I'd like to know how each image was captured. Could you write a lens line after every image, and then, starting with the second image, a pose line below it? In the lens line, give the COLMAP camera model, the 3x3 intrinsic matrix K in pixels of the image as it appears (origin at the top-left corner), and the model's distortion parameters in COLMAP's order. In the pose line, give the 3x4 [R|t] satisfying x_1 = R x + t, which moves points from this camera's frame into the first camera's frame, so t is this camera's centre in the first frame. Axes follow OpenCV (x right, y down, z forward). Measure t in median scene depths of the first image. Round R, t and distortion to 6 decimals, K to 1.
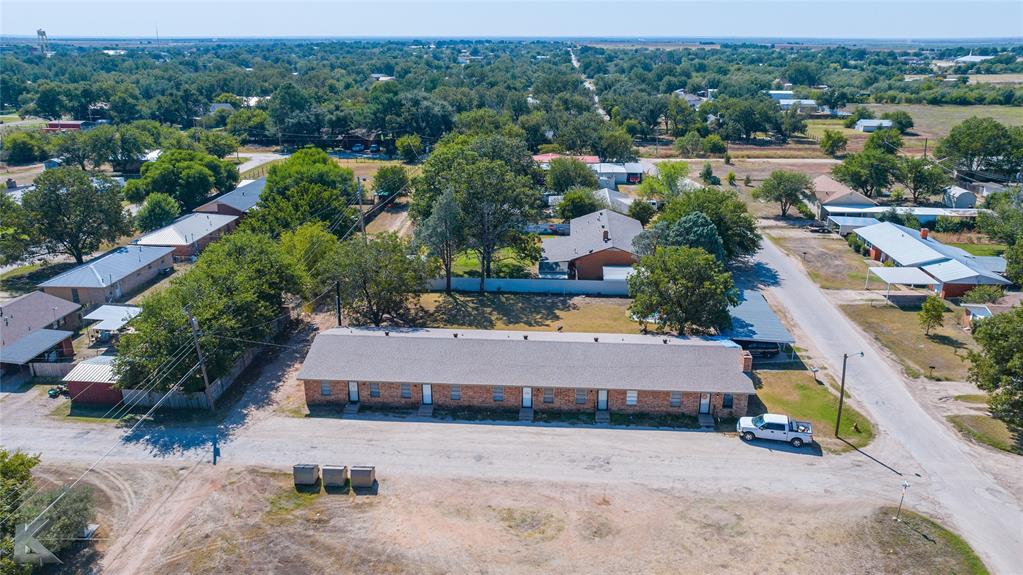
lens RADIAL K [[733.7, 0, 507.3], [0, 733.7, 293.5], [0, 0, 1]] dist [-0.026901, 0.026724]
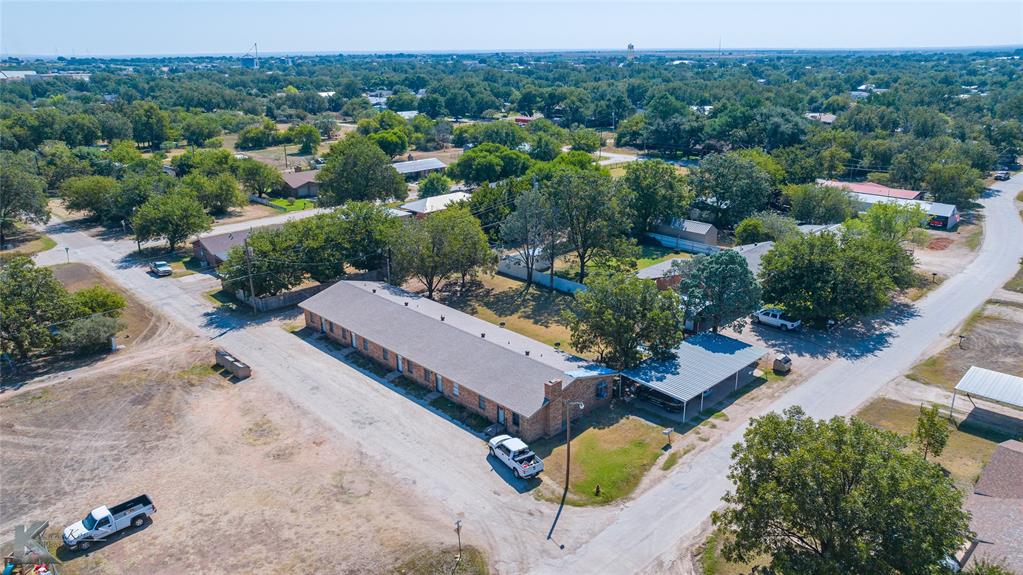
lens RADIAL K [[709.4, 0, 512.5], [0, 709.4, 286.4], [0, 0, 1]] dist [-0.020007, 0.011745]
pose [[0.745019, 0.204825, -0.634817, 0.630630], [-0.213225, 0.974884, 0.064309, -0.065944], [0.632046, 0.087447, 0.769981, 0.166185]]
